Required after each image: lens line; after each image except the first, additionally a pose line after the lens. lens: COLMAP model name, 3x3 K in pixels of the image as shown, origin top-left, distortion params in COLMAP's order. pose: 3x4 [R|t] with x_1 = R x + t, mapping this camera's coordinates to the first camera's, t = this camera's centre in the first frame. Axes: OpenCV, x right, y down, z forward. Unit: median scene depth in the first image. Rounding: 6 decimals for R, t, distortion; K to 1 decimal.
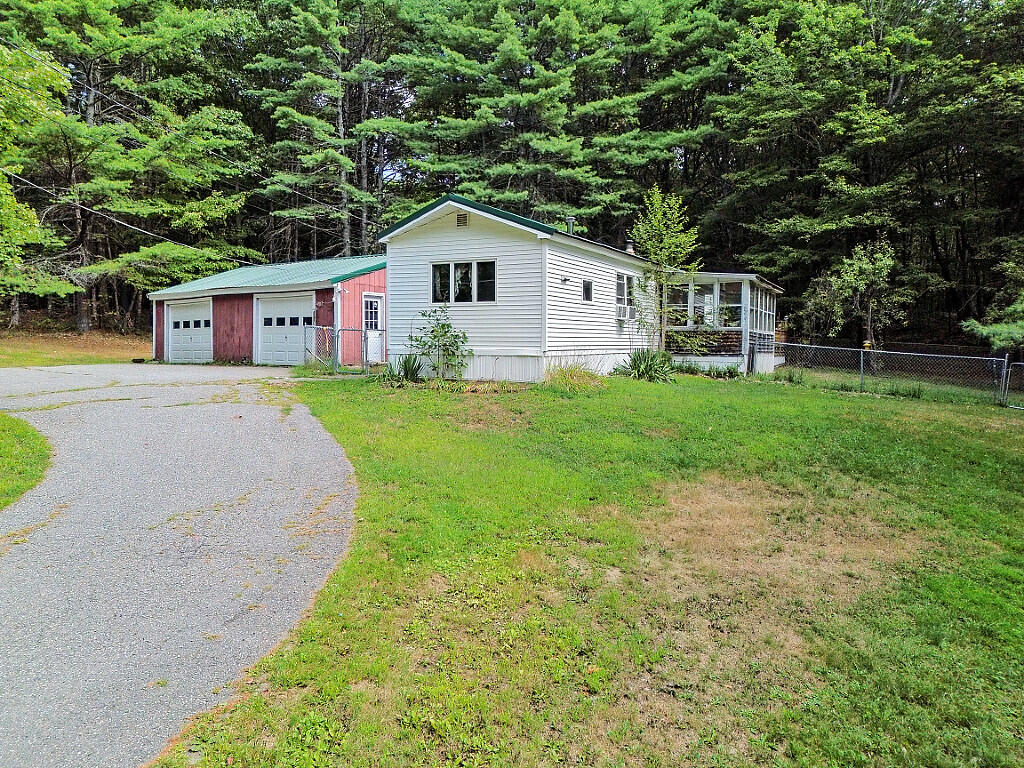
lens RADIAL K [[728.1, 0, 511.6], [0, 728.1, 350.3], [0, 0, 1]] dist [0.008001, 0.003552]
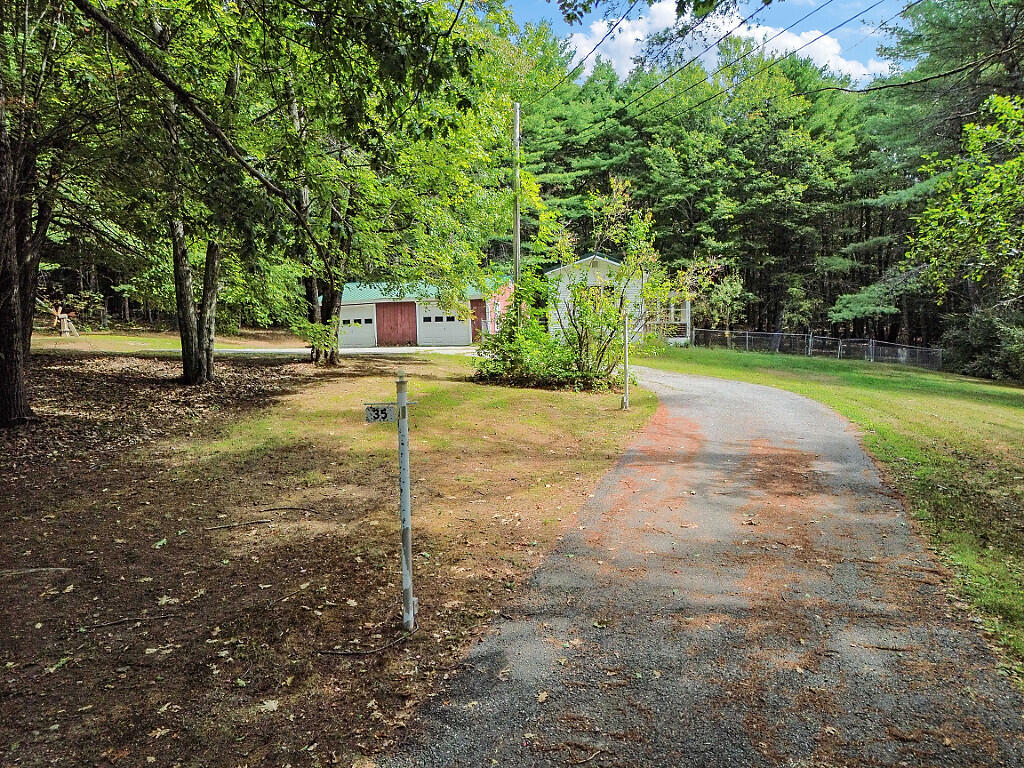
lens RADIAL K [[724.2, 0, 512.0], [0, 724.2, 384.0], [0, 0, 1]] dist [0.005696, 0.003266]
pose [[0.952040, -0.027103, 0.304772, -0.569935], [0.016693, 0.999187, 0.036711, 0.043565], [-0.305519, -0.029862, 0.951717, -0.541755]]
